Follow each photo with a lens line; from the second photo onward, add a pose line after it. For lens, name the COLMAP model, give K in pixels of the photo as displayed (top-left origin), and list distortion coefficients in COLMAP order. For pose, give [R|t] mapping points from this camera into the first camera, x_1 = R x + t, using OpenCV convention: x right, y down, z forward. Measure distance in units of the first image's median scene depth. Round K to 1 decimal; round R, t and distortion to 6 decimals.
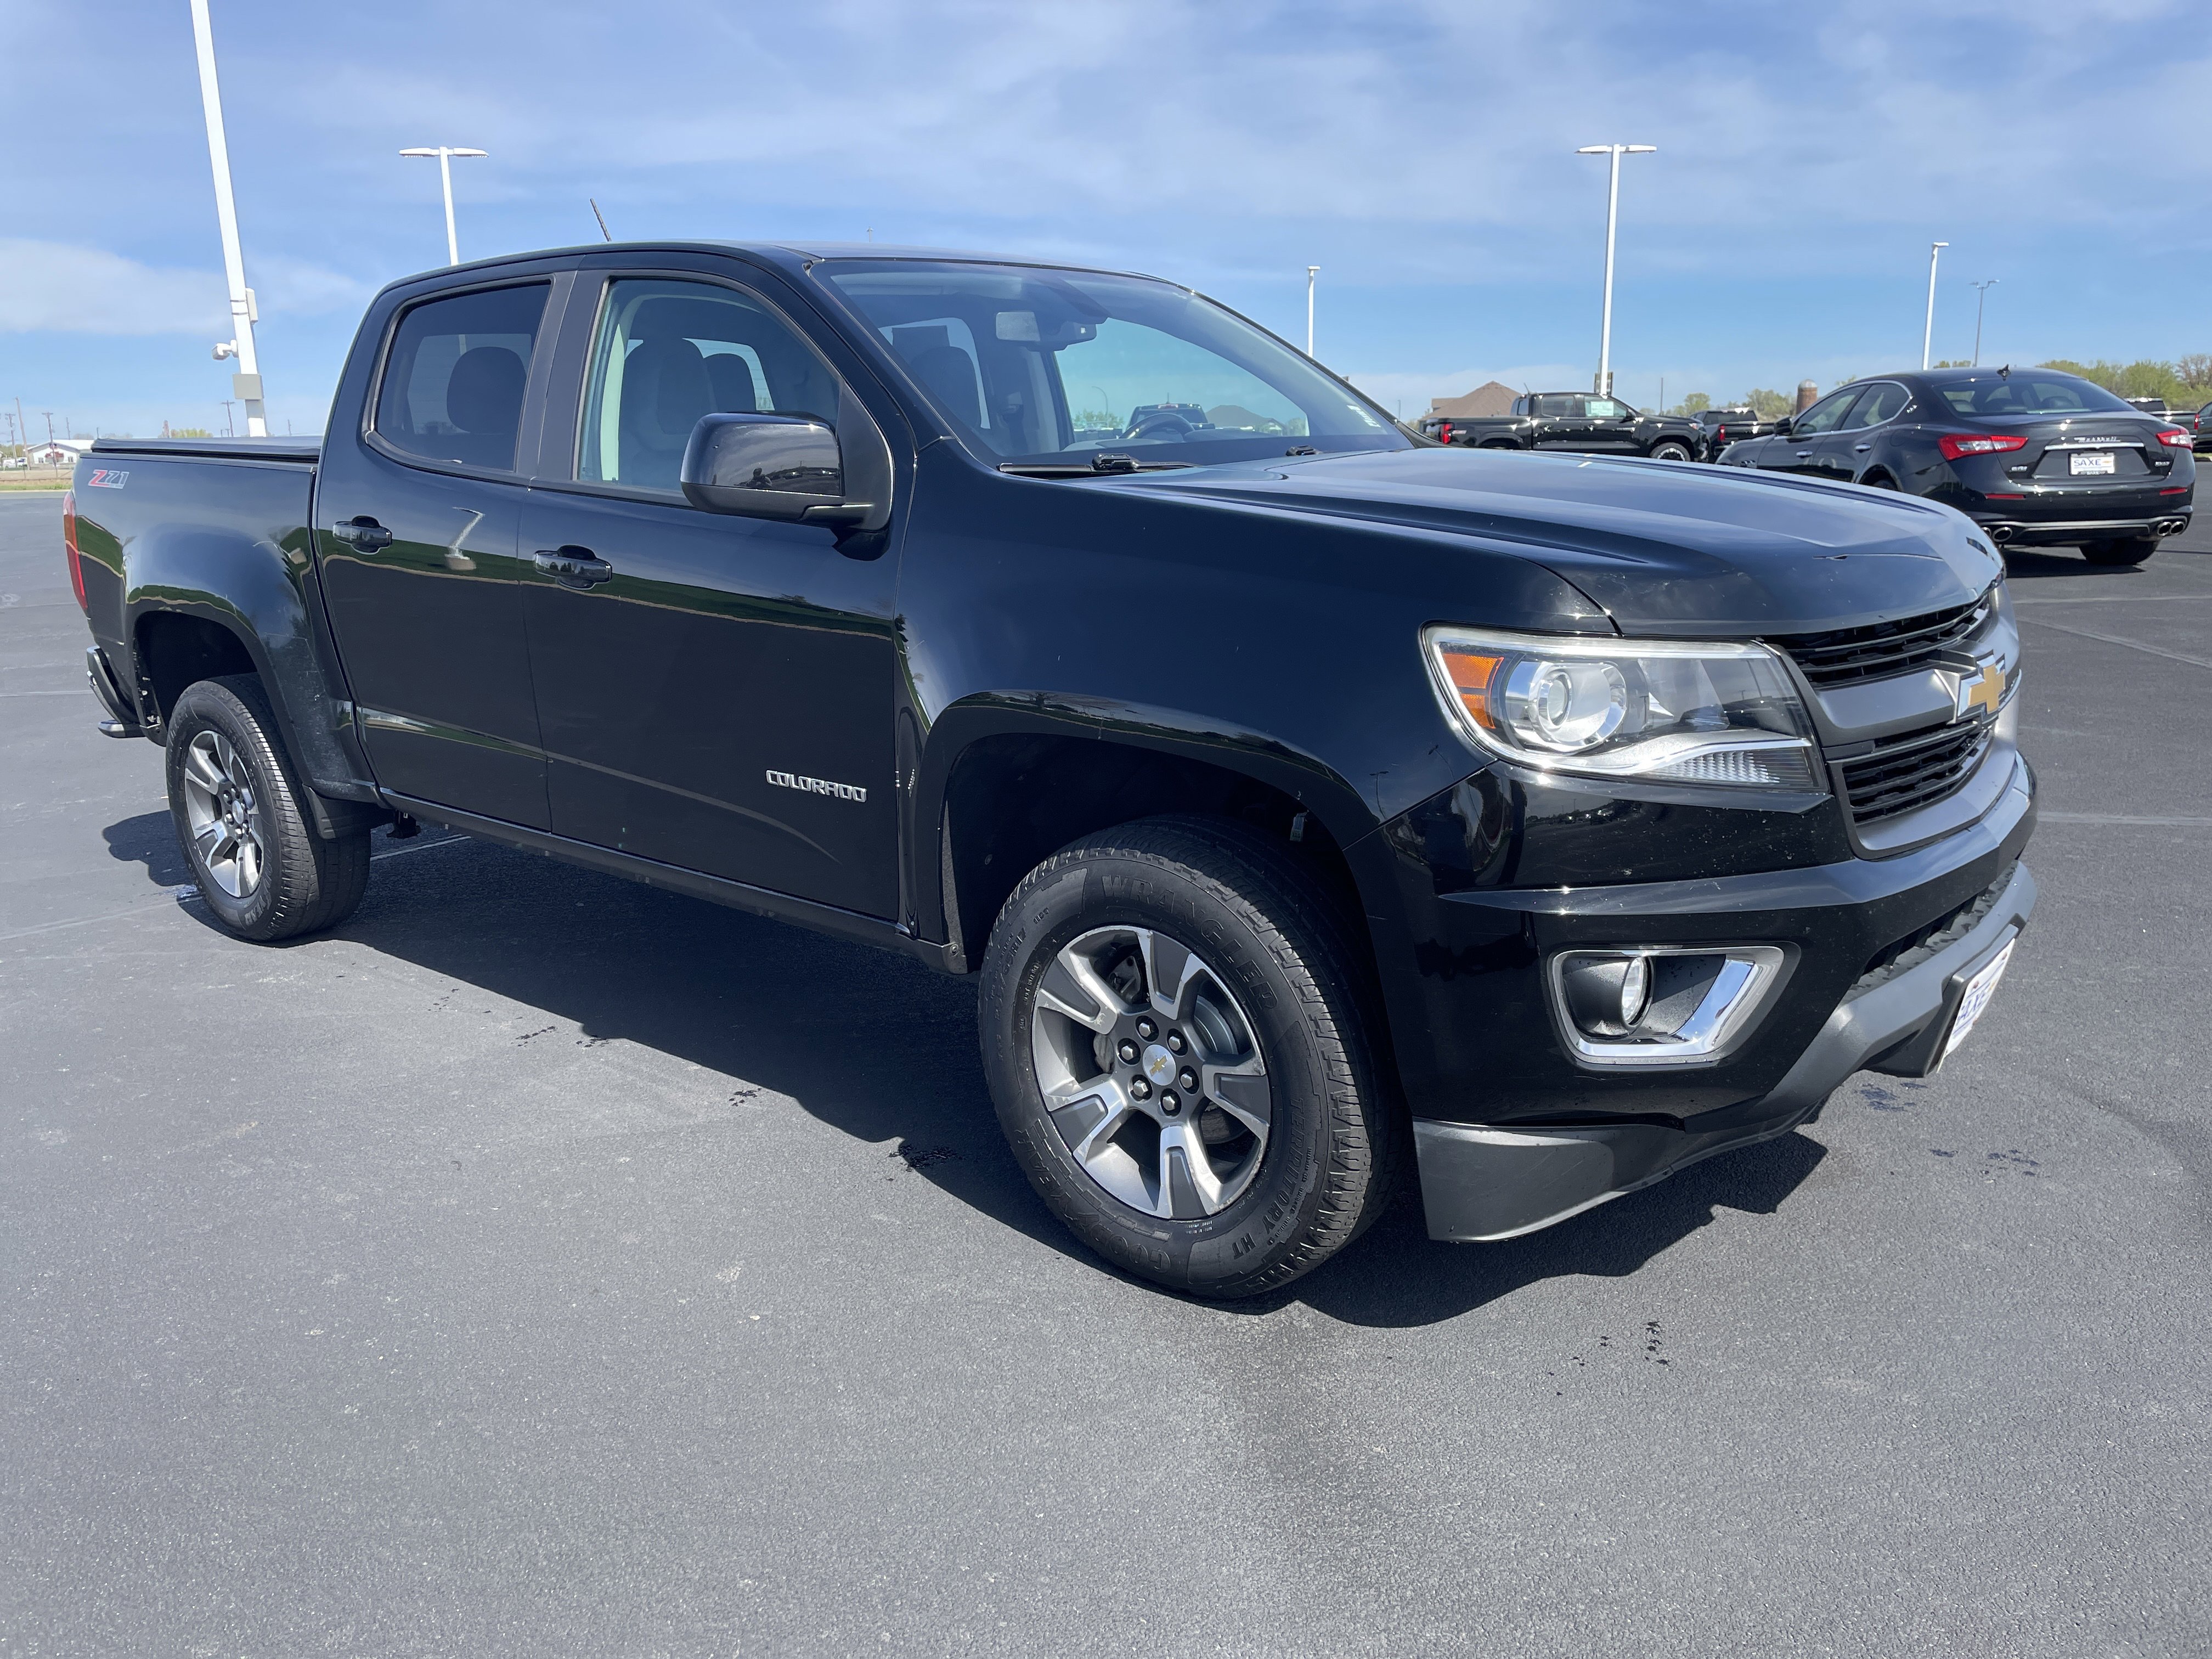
lens RADIAL K [[1707.2, 0, 1082.8], [0, 1707.2, 789.8], [0, 0, 1]] dist [0.103411, -0.138029]
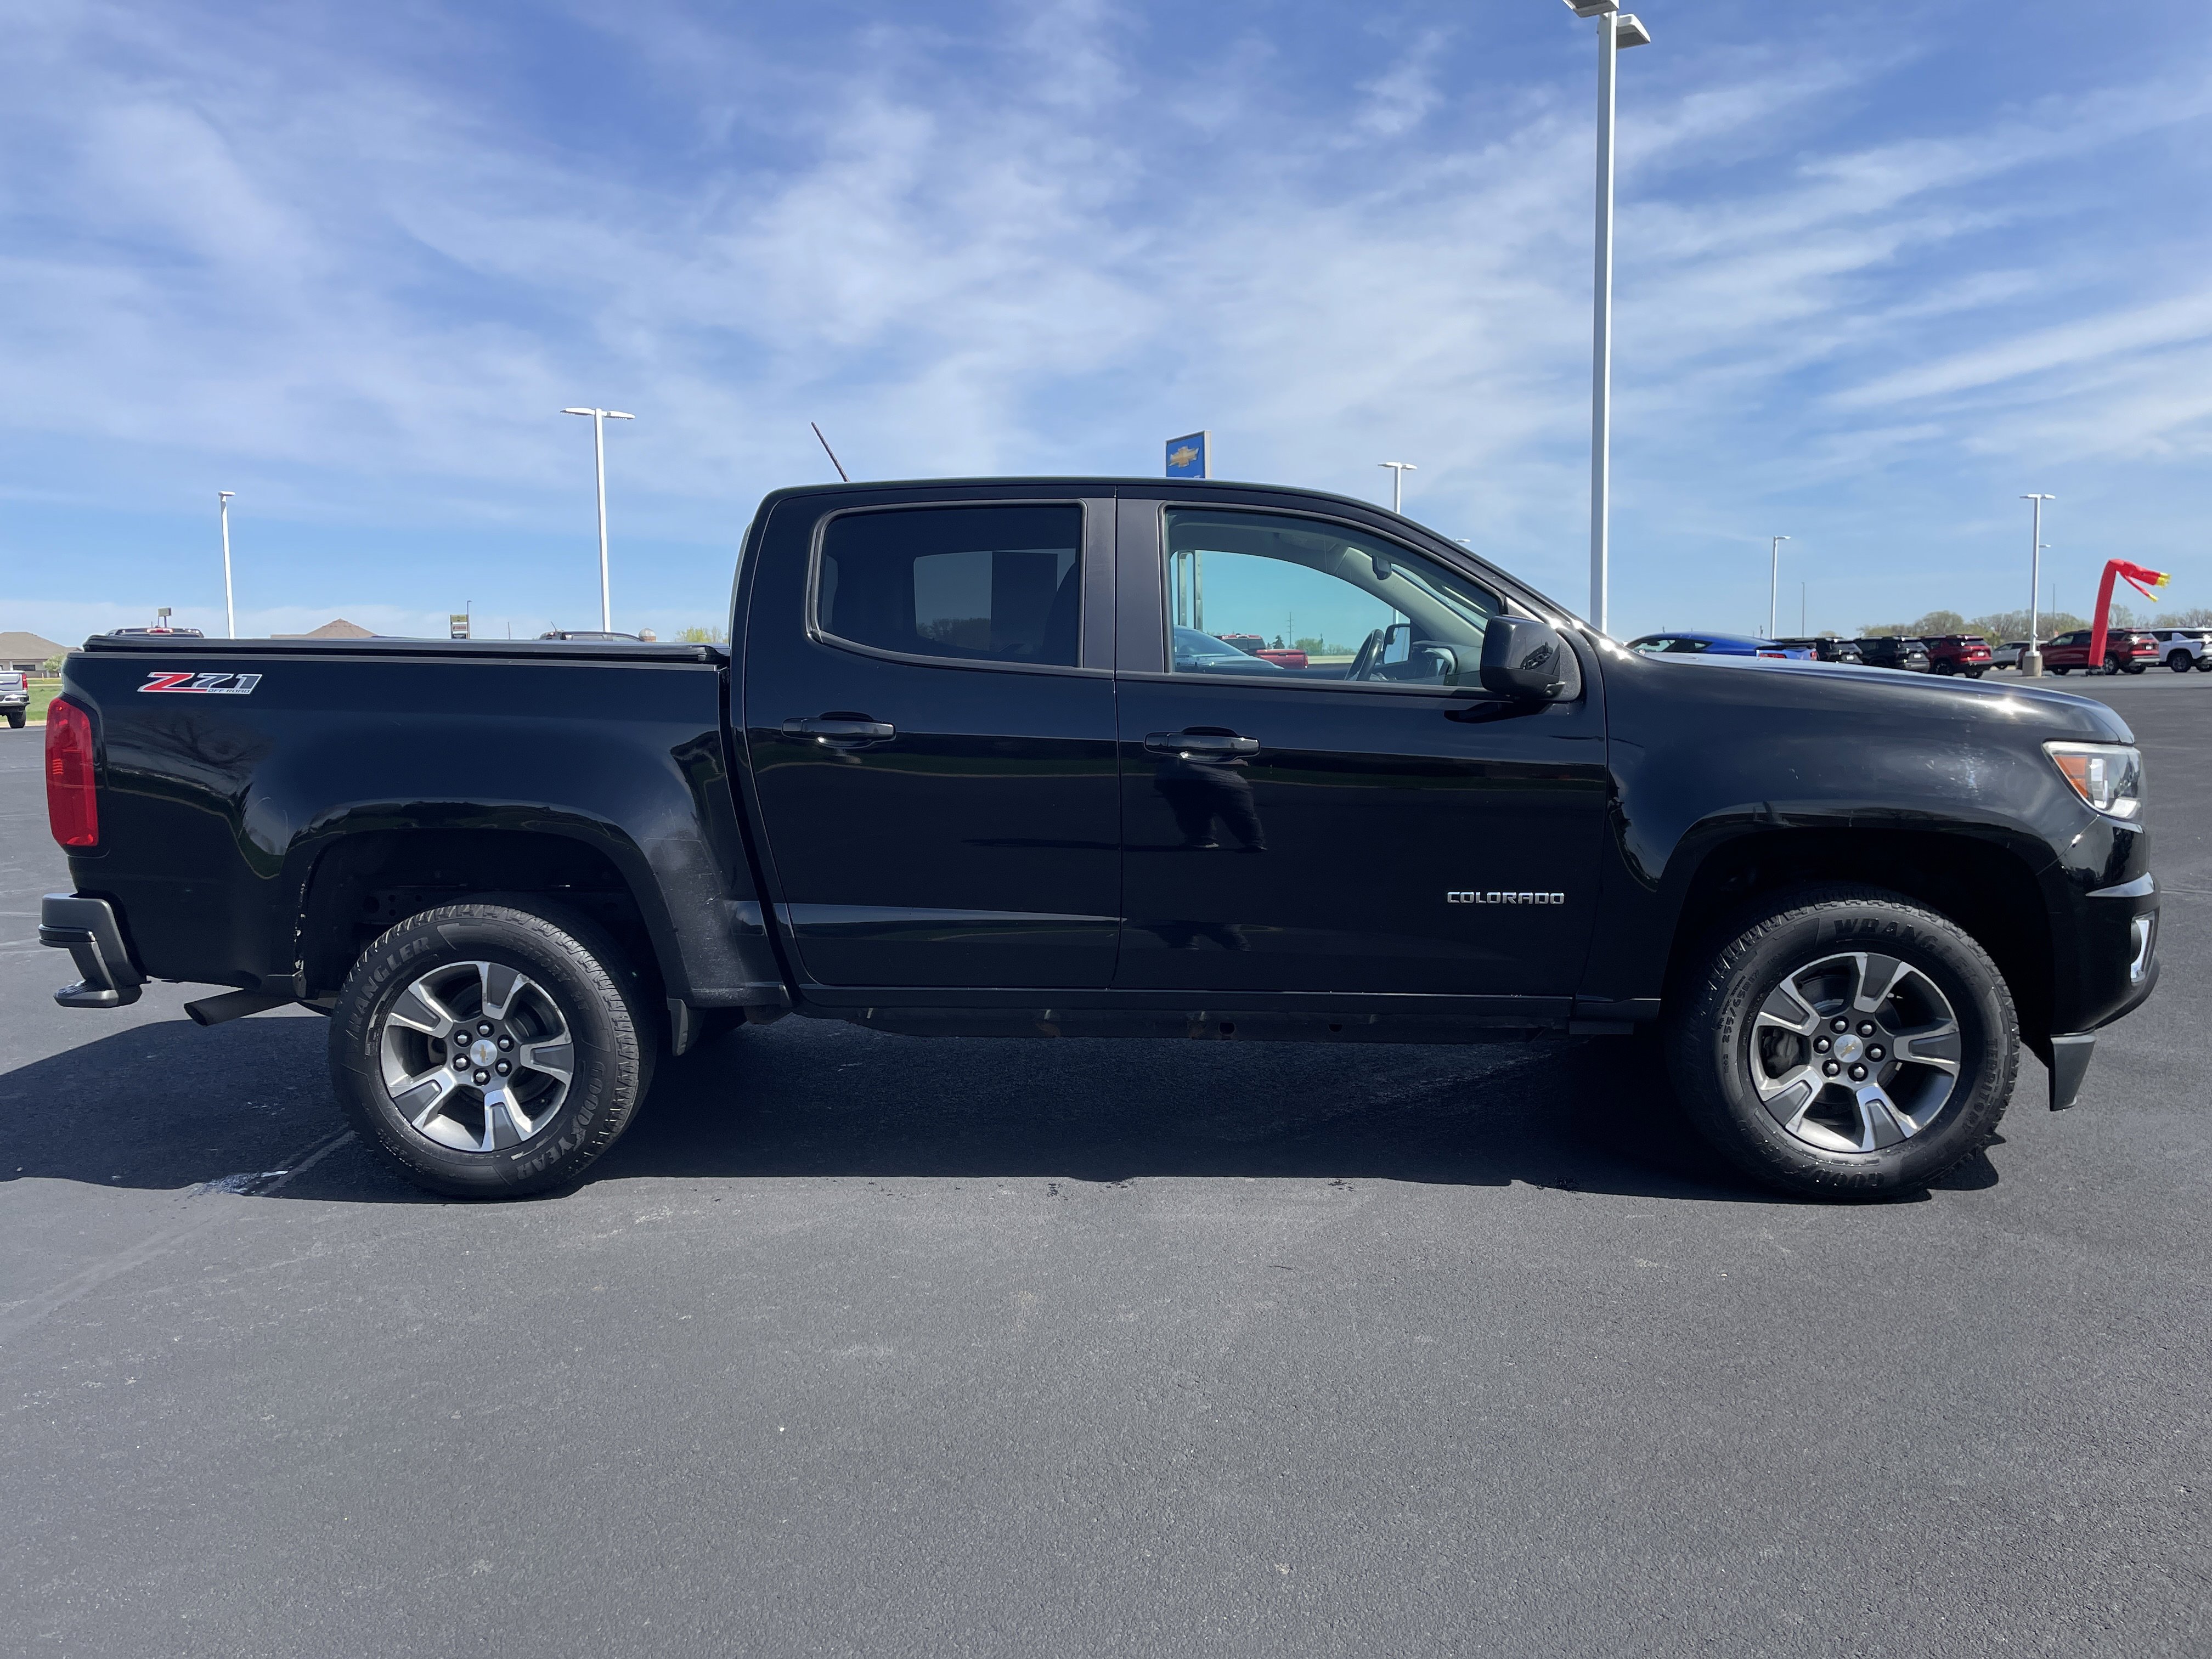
lens RADIAL K [[1707.2, 0, 1082.8], [0, 1707.2, 789.8], [0, 0, 1]] dist [0.103411, -0.138029]
pose [[0.785897, -0.037396, 0.617226, -1.012611], [0.121796, 0.987977, -0.095220, 0.001206], [-0.606244, 0.150008, 0.781003, 0.141507]]
